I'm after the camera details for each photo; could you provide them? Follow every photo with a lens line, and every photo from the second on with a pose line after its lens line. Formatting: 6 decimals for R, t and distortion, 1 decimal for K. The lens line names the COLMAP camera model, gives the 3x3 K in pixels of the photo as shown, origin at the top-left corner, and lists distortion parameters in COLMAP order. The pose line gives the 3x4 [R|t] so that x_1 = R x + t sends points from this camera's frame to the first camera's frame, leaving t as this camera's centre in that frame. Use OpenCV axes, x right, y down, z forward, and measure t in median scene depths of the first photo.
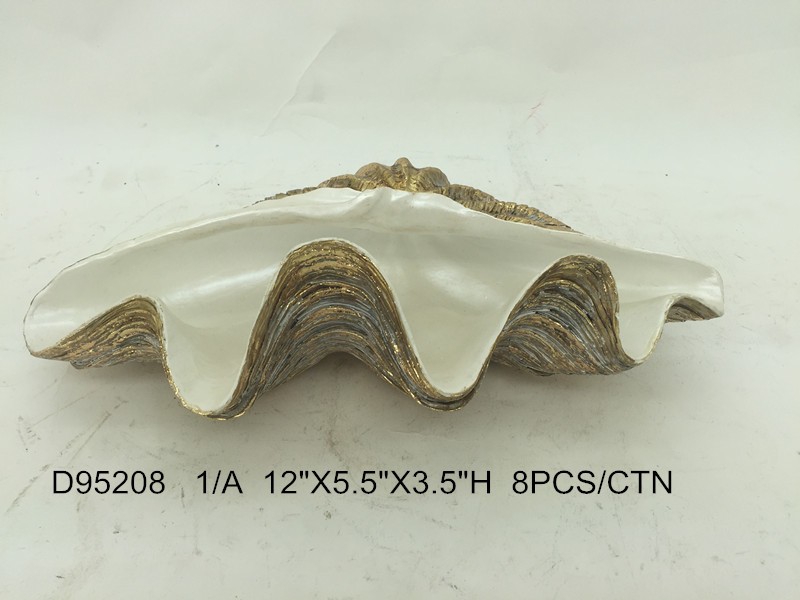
lens RADIAL K [[705.0, 0, 400.0], [0, 705.0, 300.0], [0, 0, 1]] dist [0.075355, -0.146751]
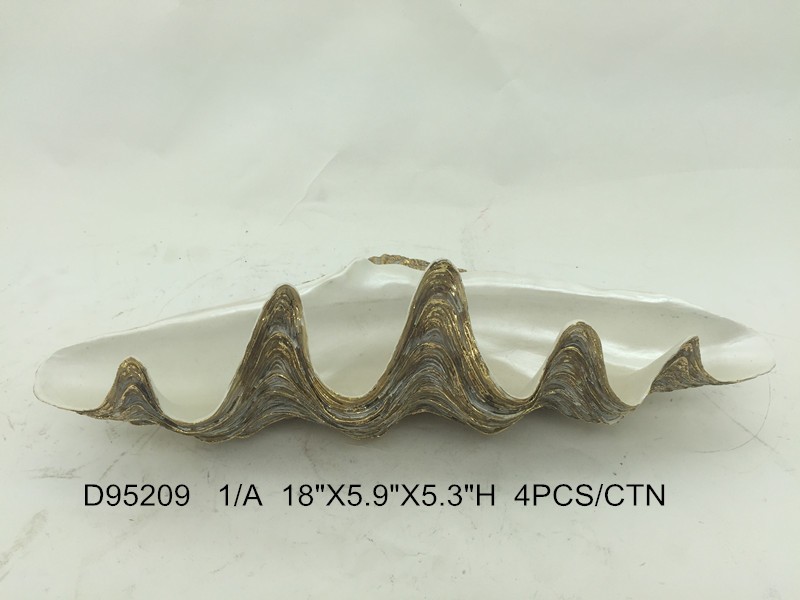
lens RADIAL K [[692.9, 0, 394.5], [0, 692.9, 307.4], [0, 0, 1]] dist [0.061476, -0.139833]
pose [[0.997768, 0.046059, -0.048342, 0.103815], [-0.047643, 0.998347, -0.032140, -0.043429], [0.046782, 0.034371, 0.998314, -0.339331]]
